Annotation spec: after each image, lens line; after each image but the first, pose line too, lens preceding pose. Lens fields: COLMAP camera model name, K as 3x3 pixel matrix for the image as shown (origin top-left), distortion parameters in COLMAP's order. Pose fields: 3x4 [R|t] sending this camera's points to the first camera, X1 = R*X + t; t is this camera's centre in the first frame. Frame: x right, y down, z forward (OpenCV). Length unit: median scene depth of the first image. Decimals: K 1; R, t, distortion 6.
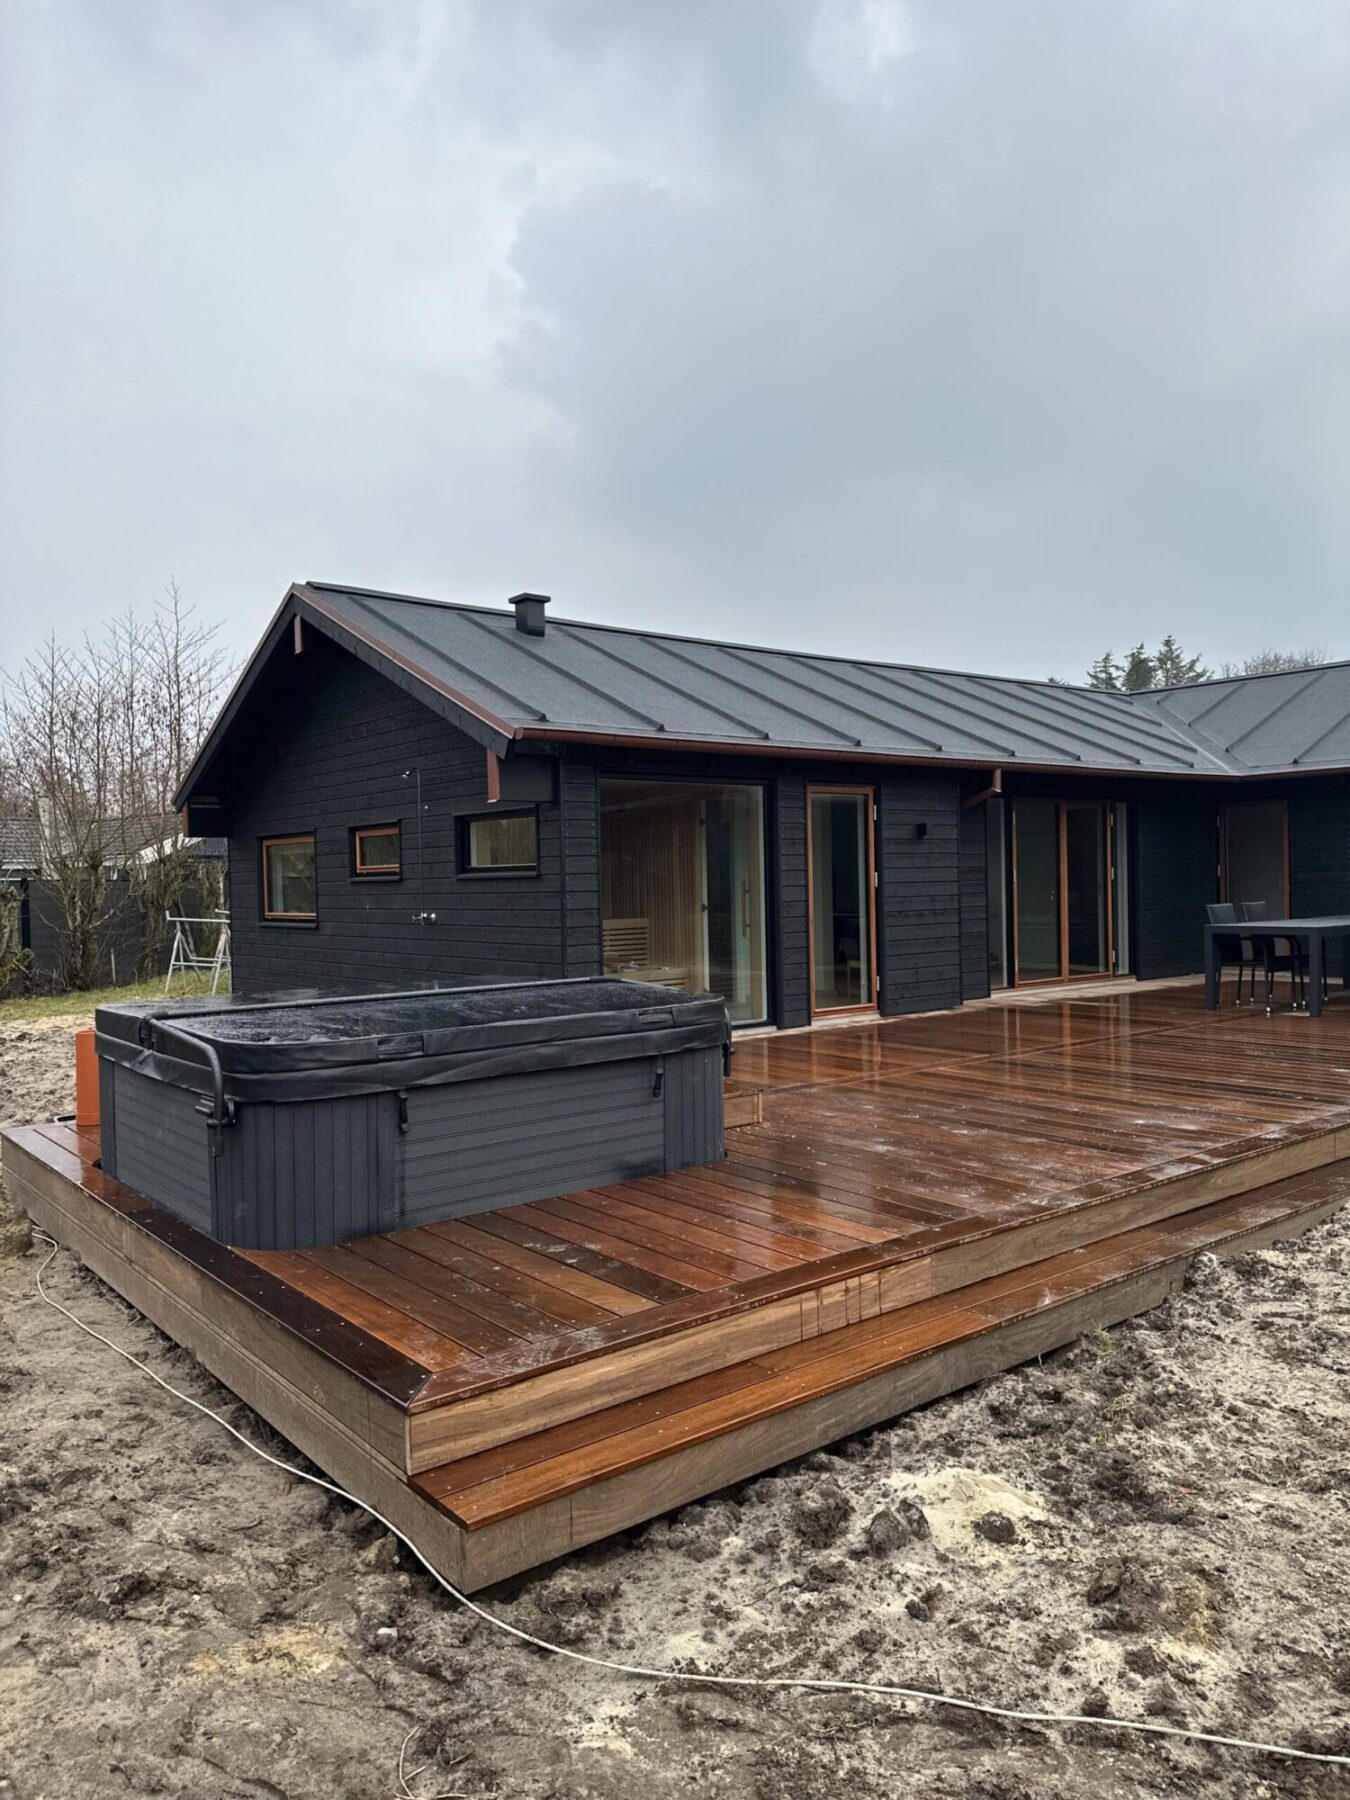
lens RADIAL K [[1249.2, 0, 675.0], [0, 1249.2, 900.0], [0, 0, 1]] dist [0.100869, -0.173786]
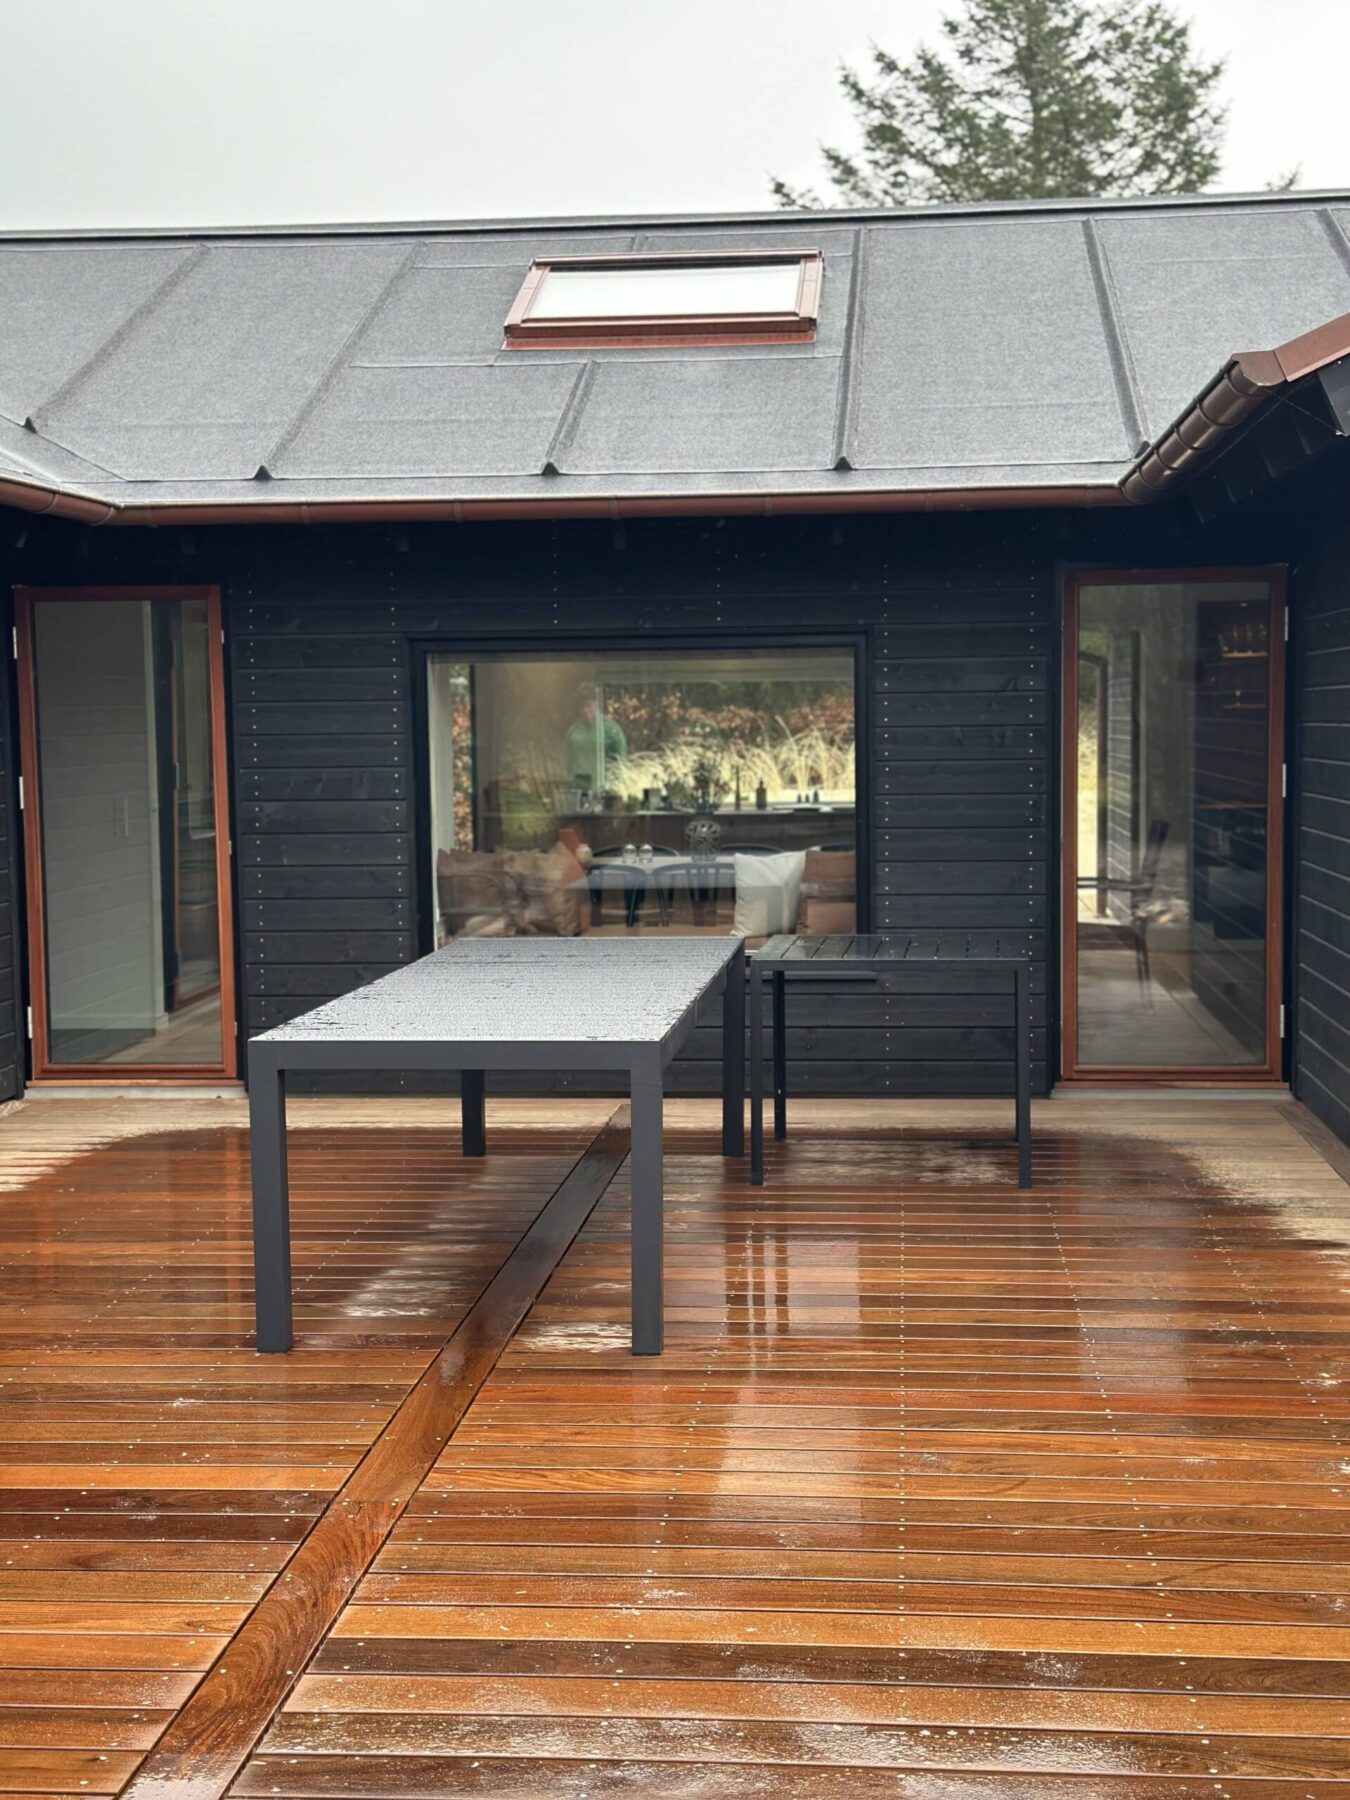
lens RADIAL K [[2461.4, 0, 675.0], [0, 2461.4, 900.0], [0, 0, 1]] dist [0.146709, -0.104794]
pose [[0.693655, -0.039079, 0.719247, 0.109451], [0.007250, 0.998855, 0.047278, -0.033697], [-0.720271, -0.027580, 0.693144, 0.588068]]
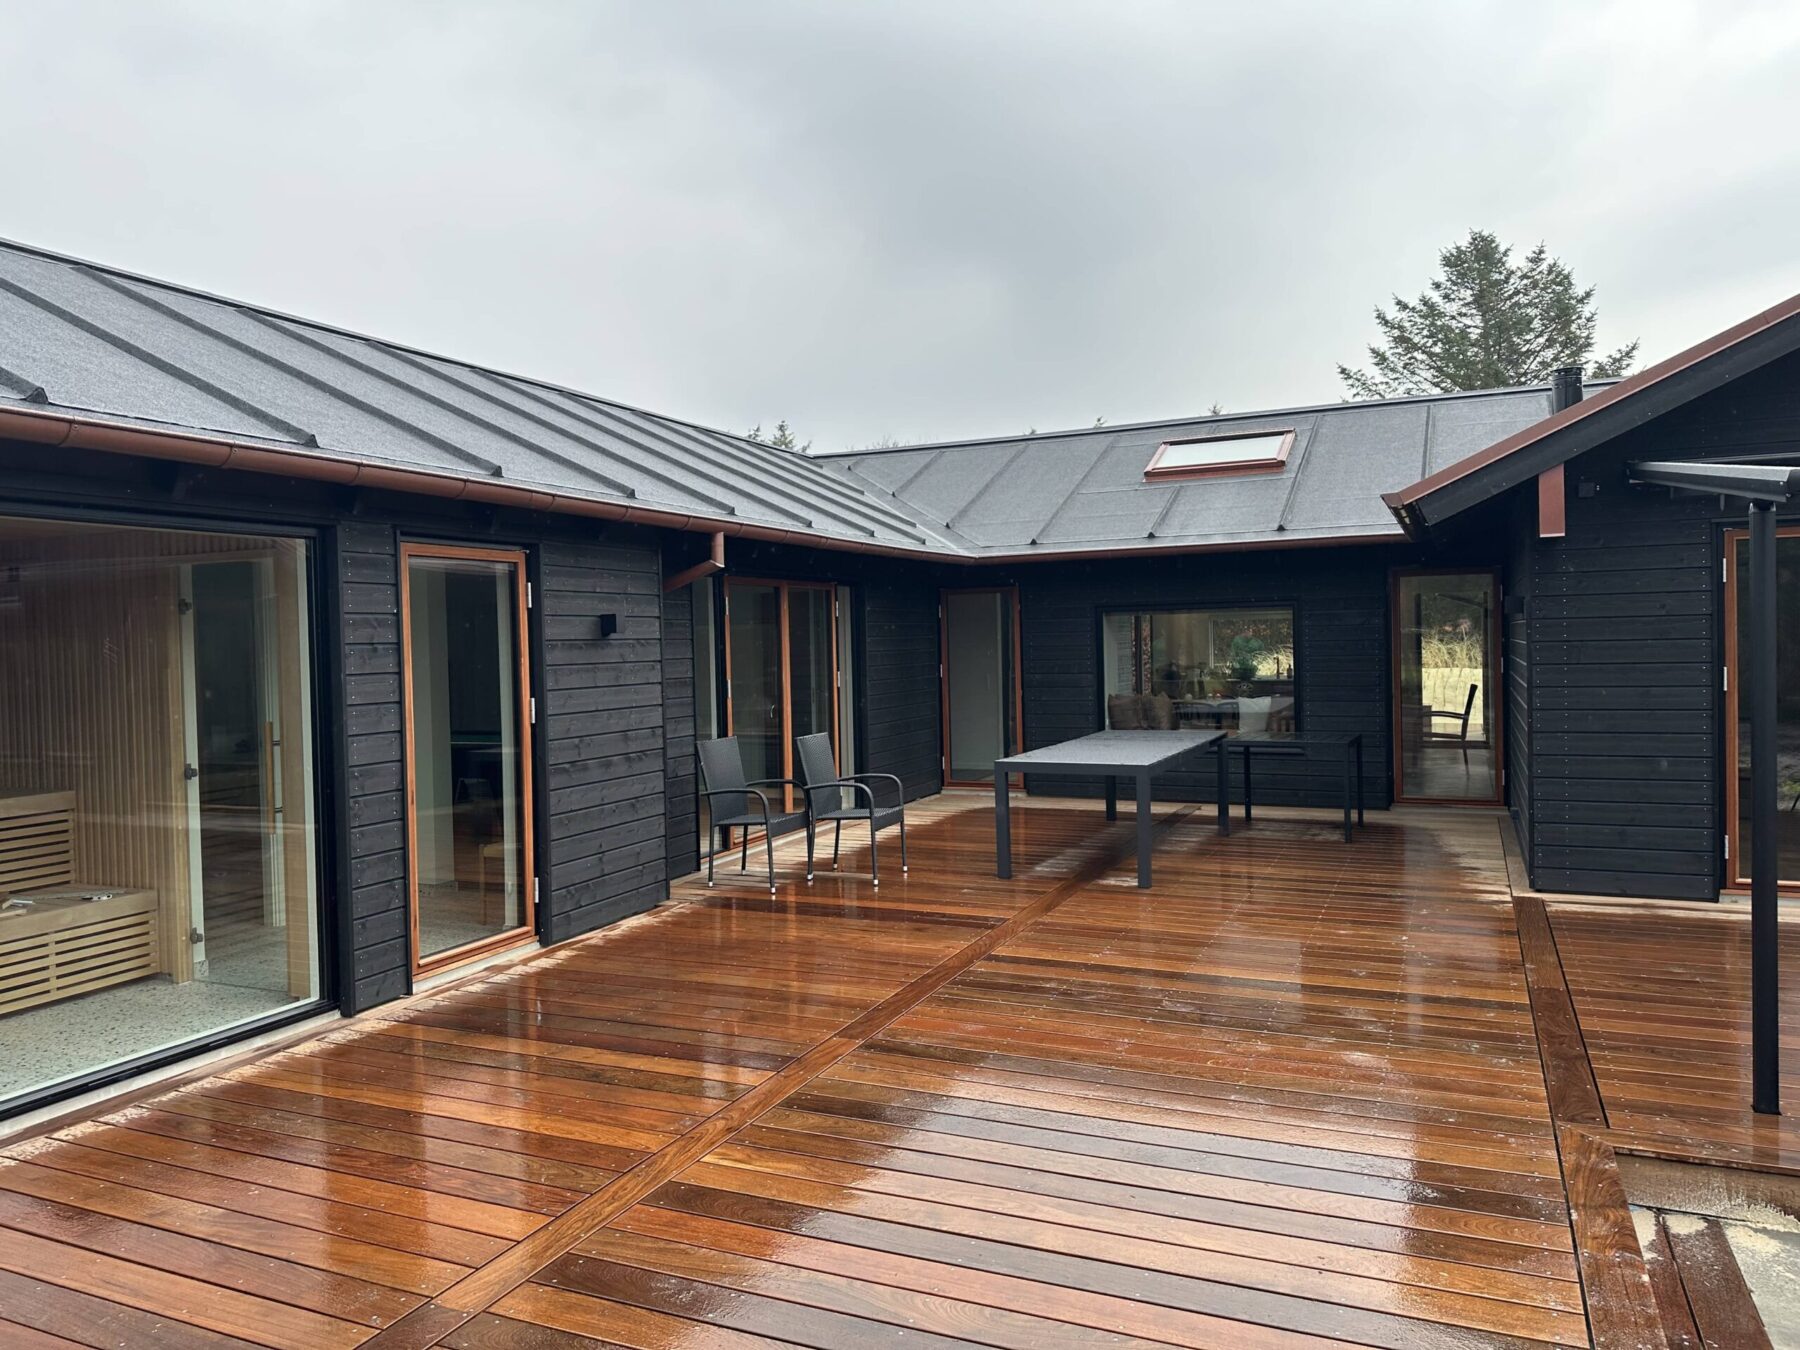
lens RADIAL K [[1249.2, 0, 900.0], [0, 1249.2, 675.0], [0, 0, 1]] dist [0.100869, -0.173786]
pose [[0.890813, -0.008717, 0.454287, 0.045973], [0.008184, 0.999962, 0.003140, -0.032166], [-0.454297, 0.000921, 0.890850, 0.391416]]
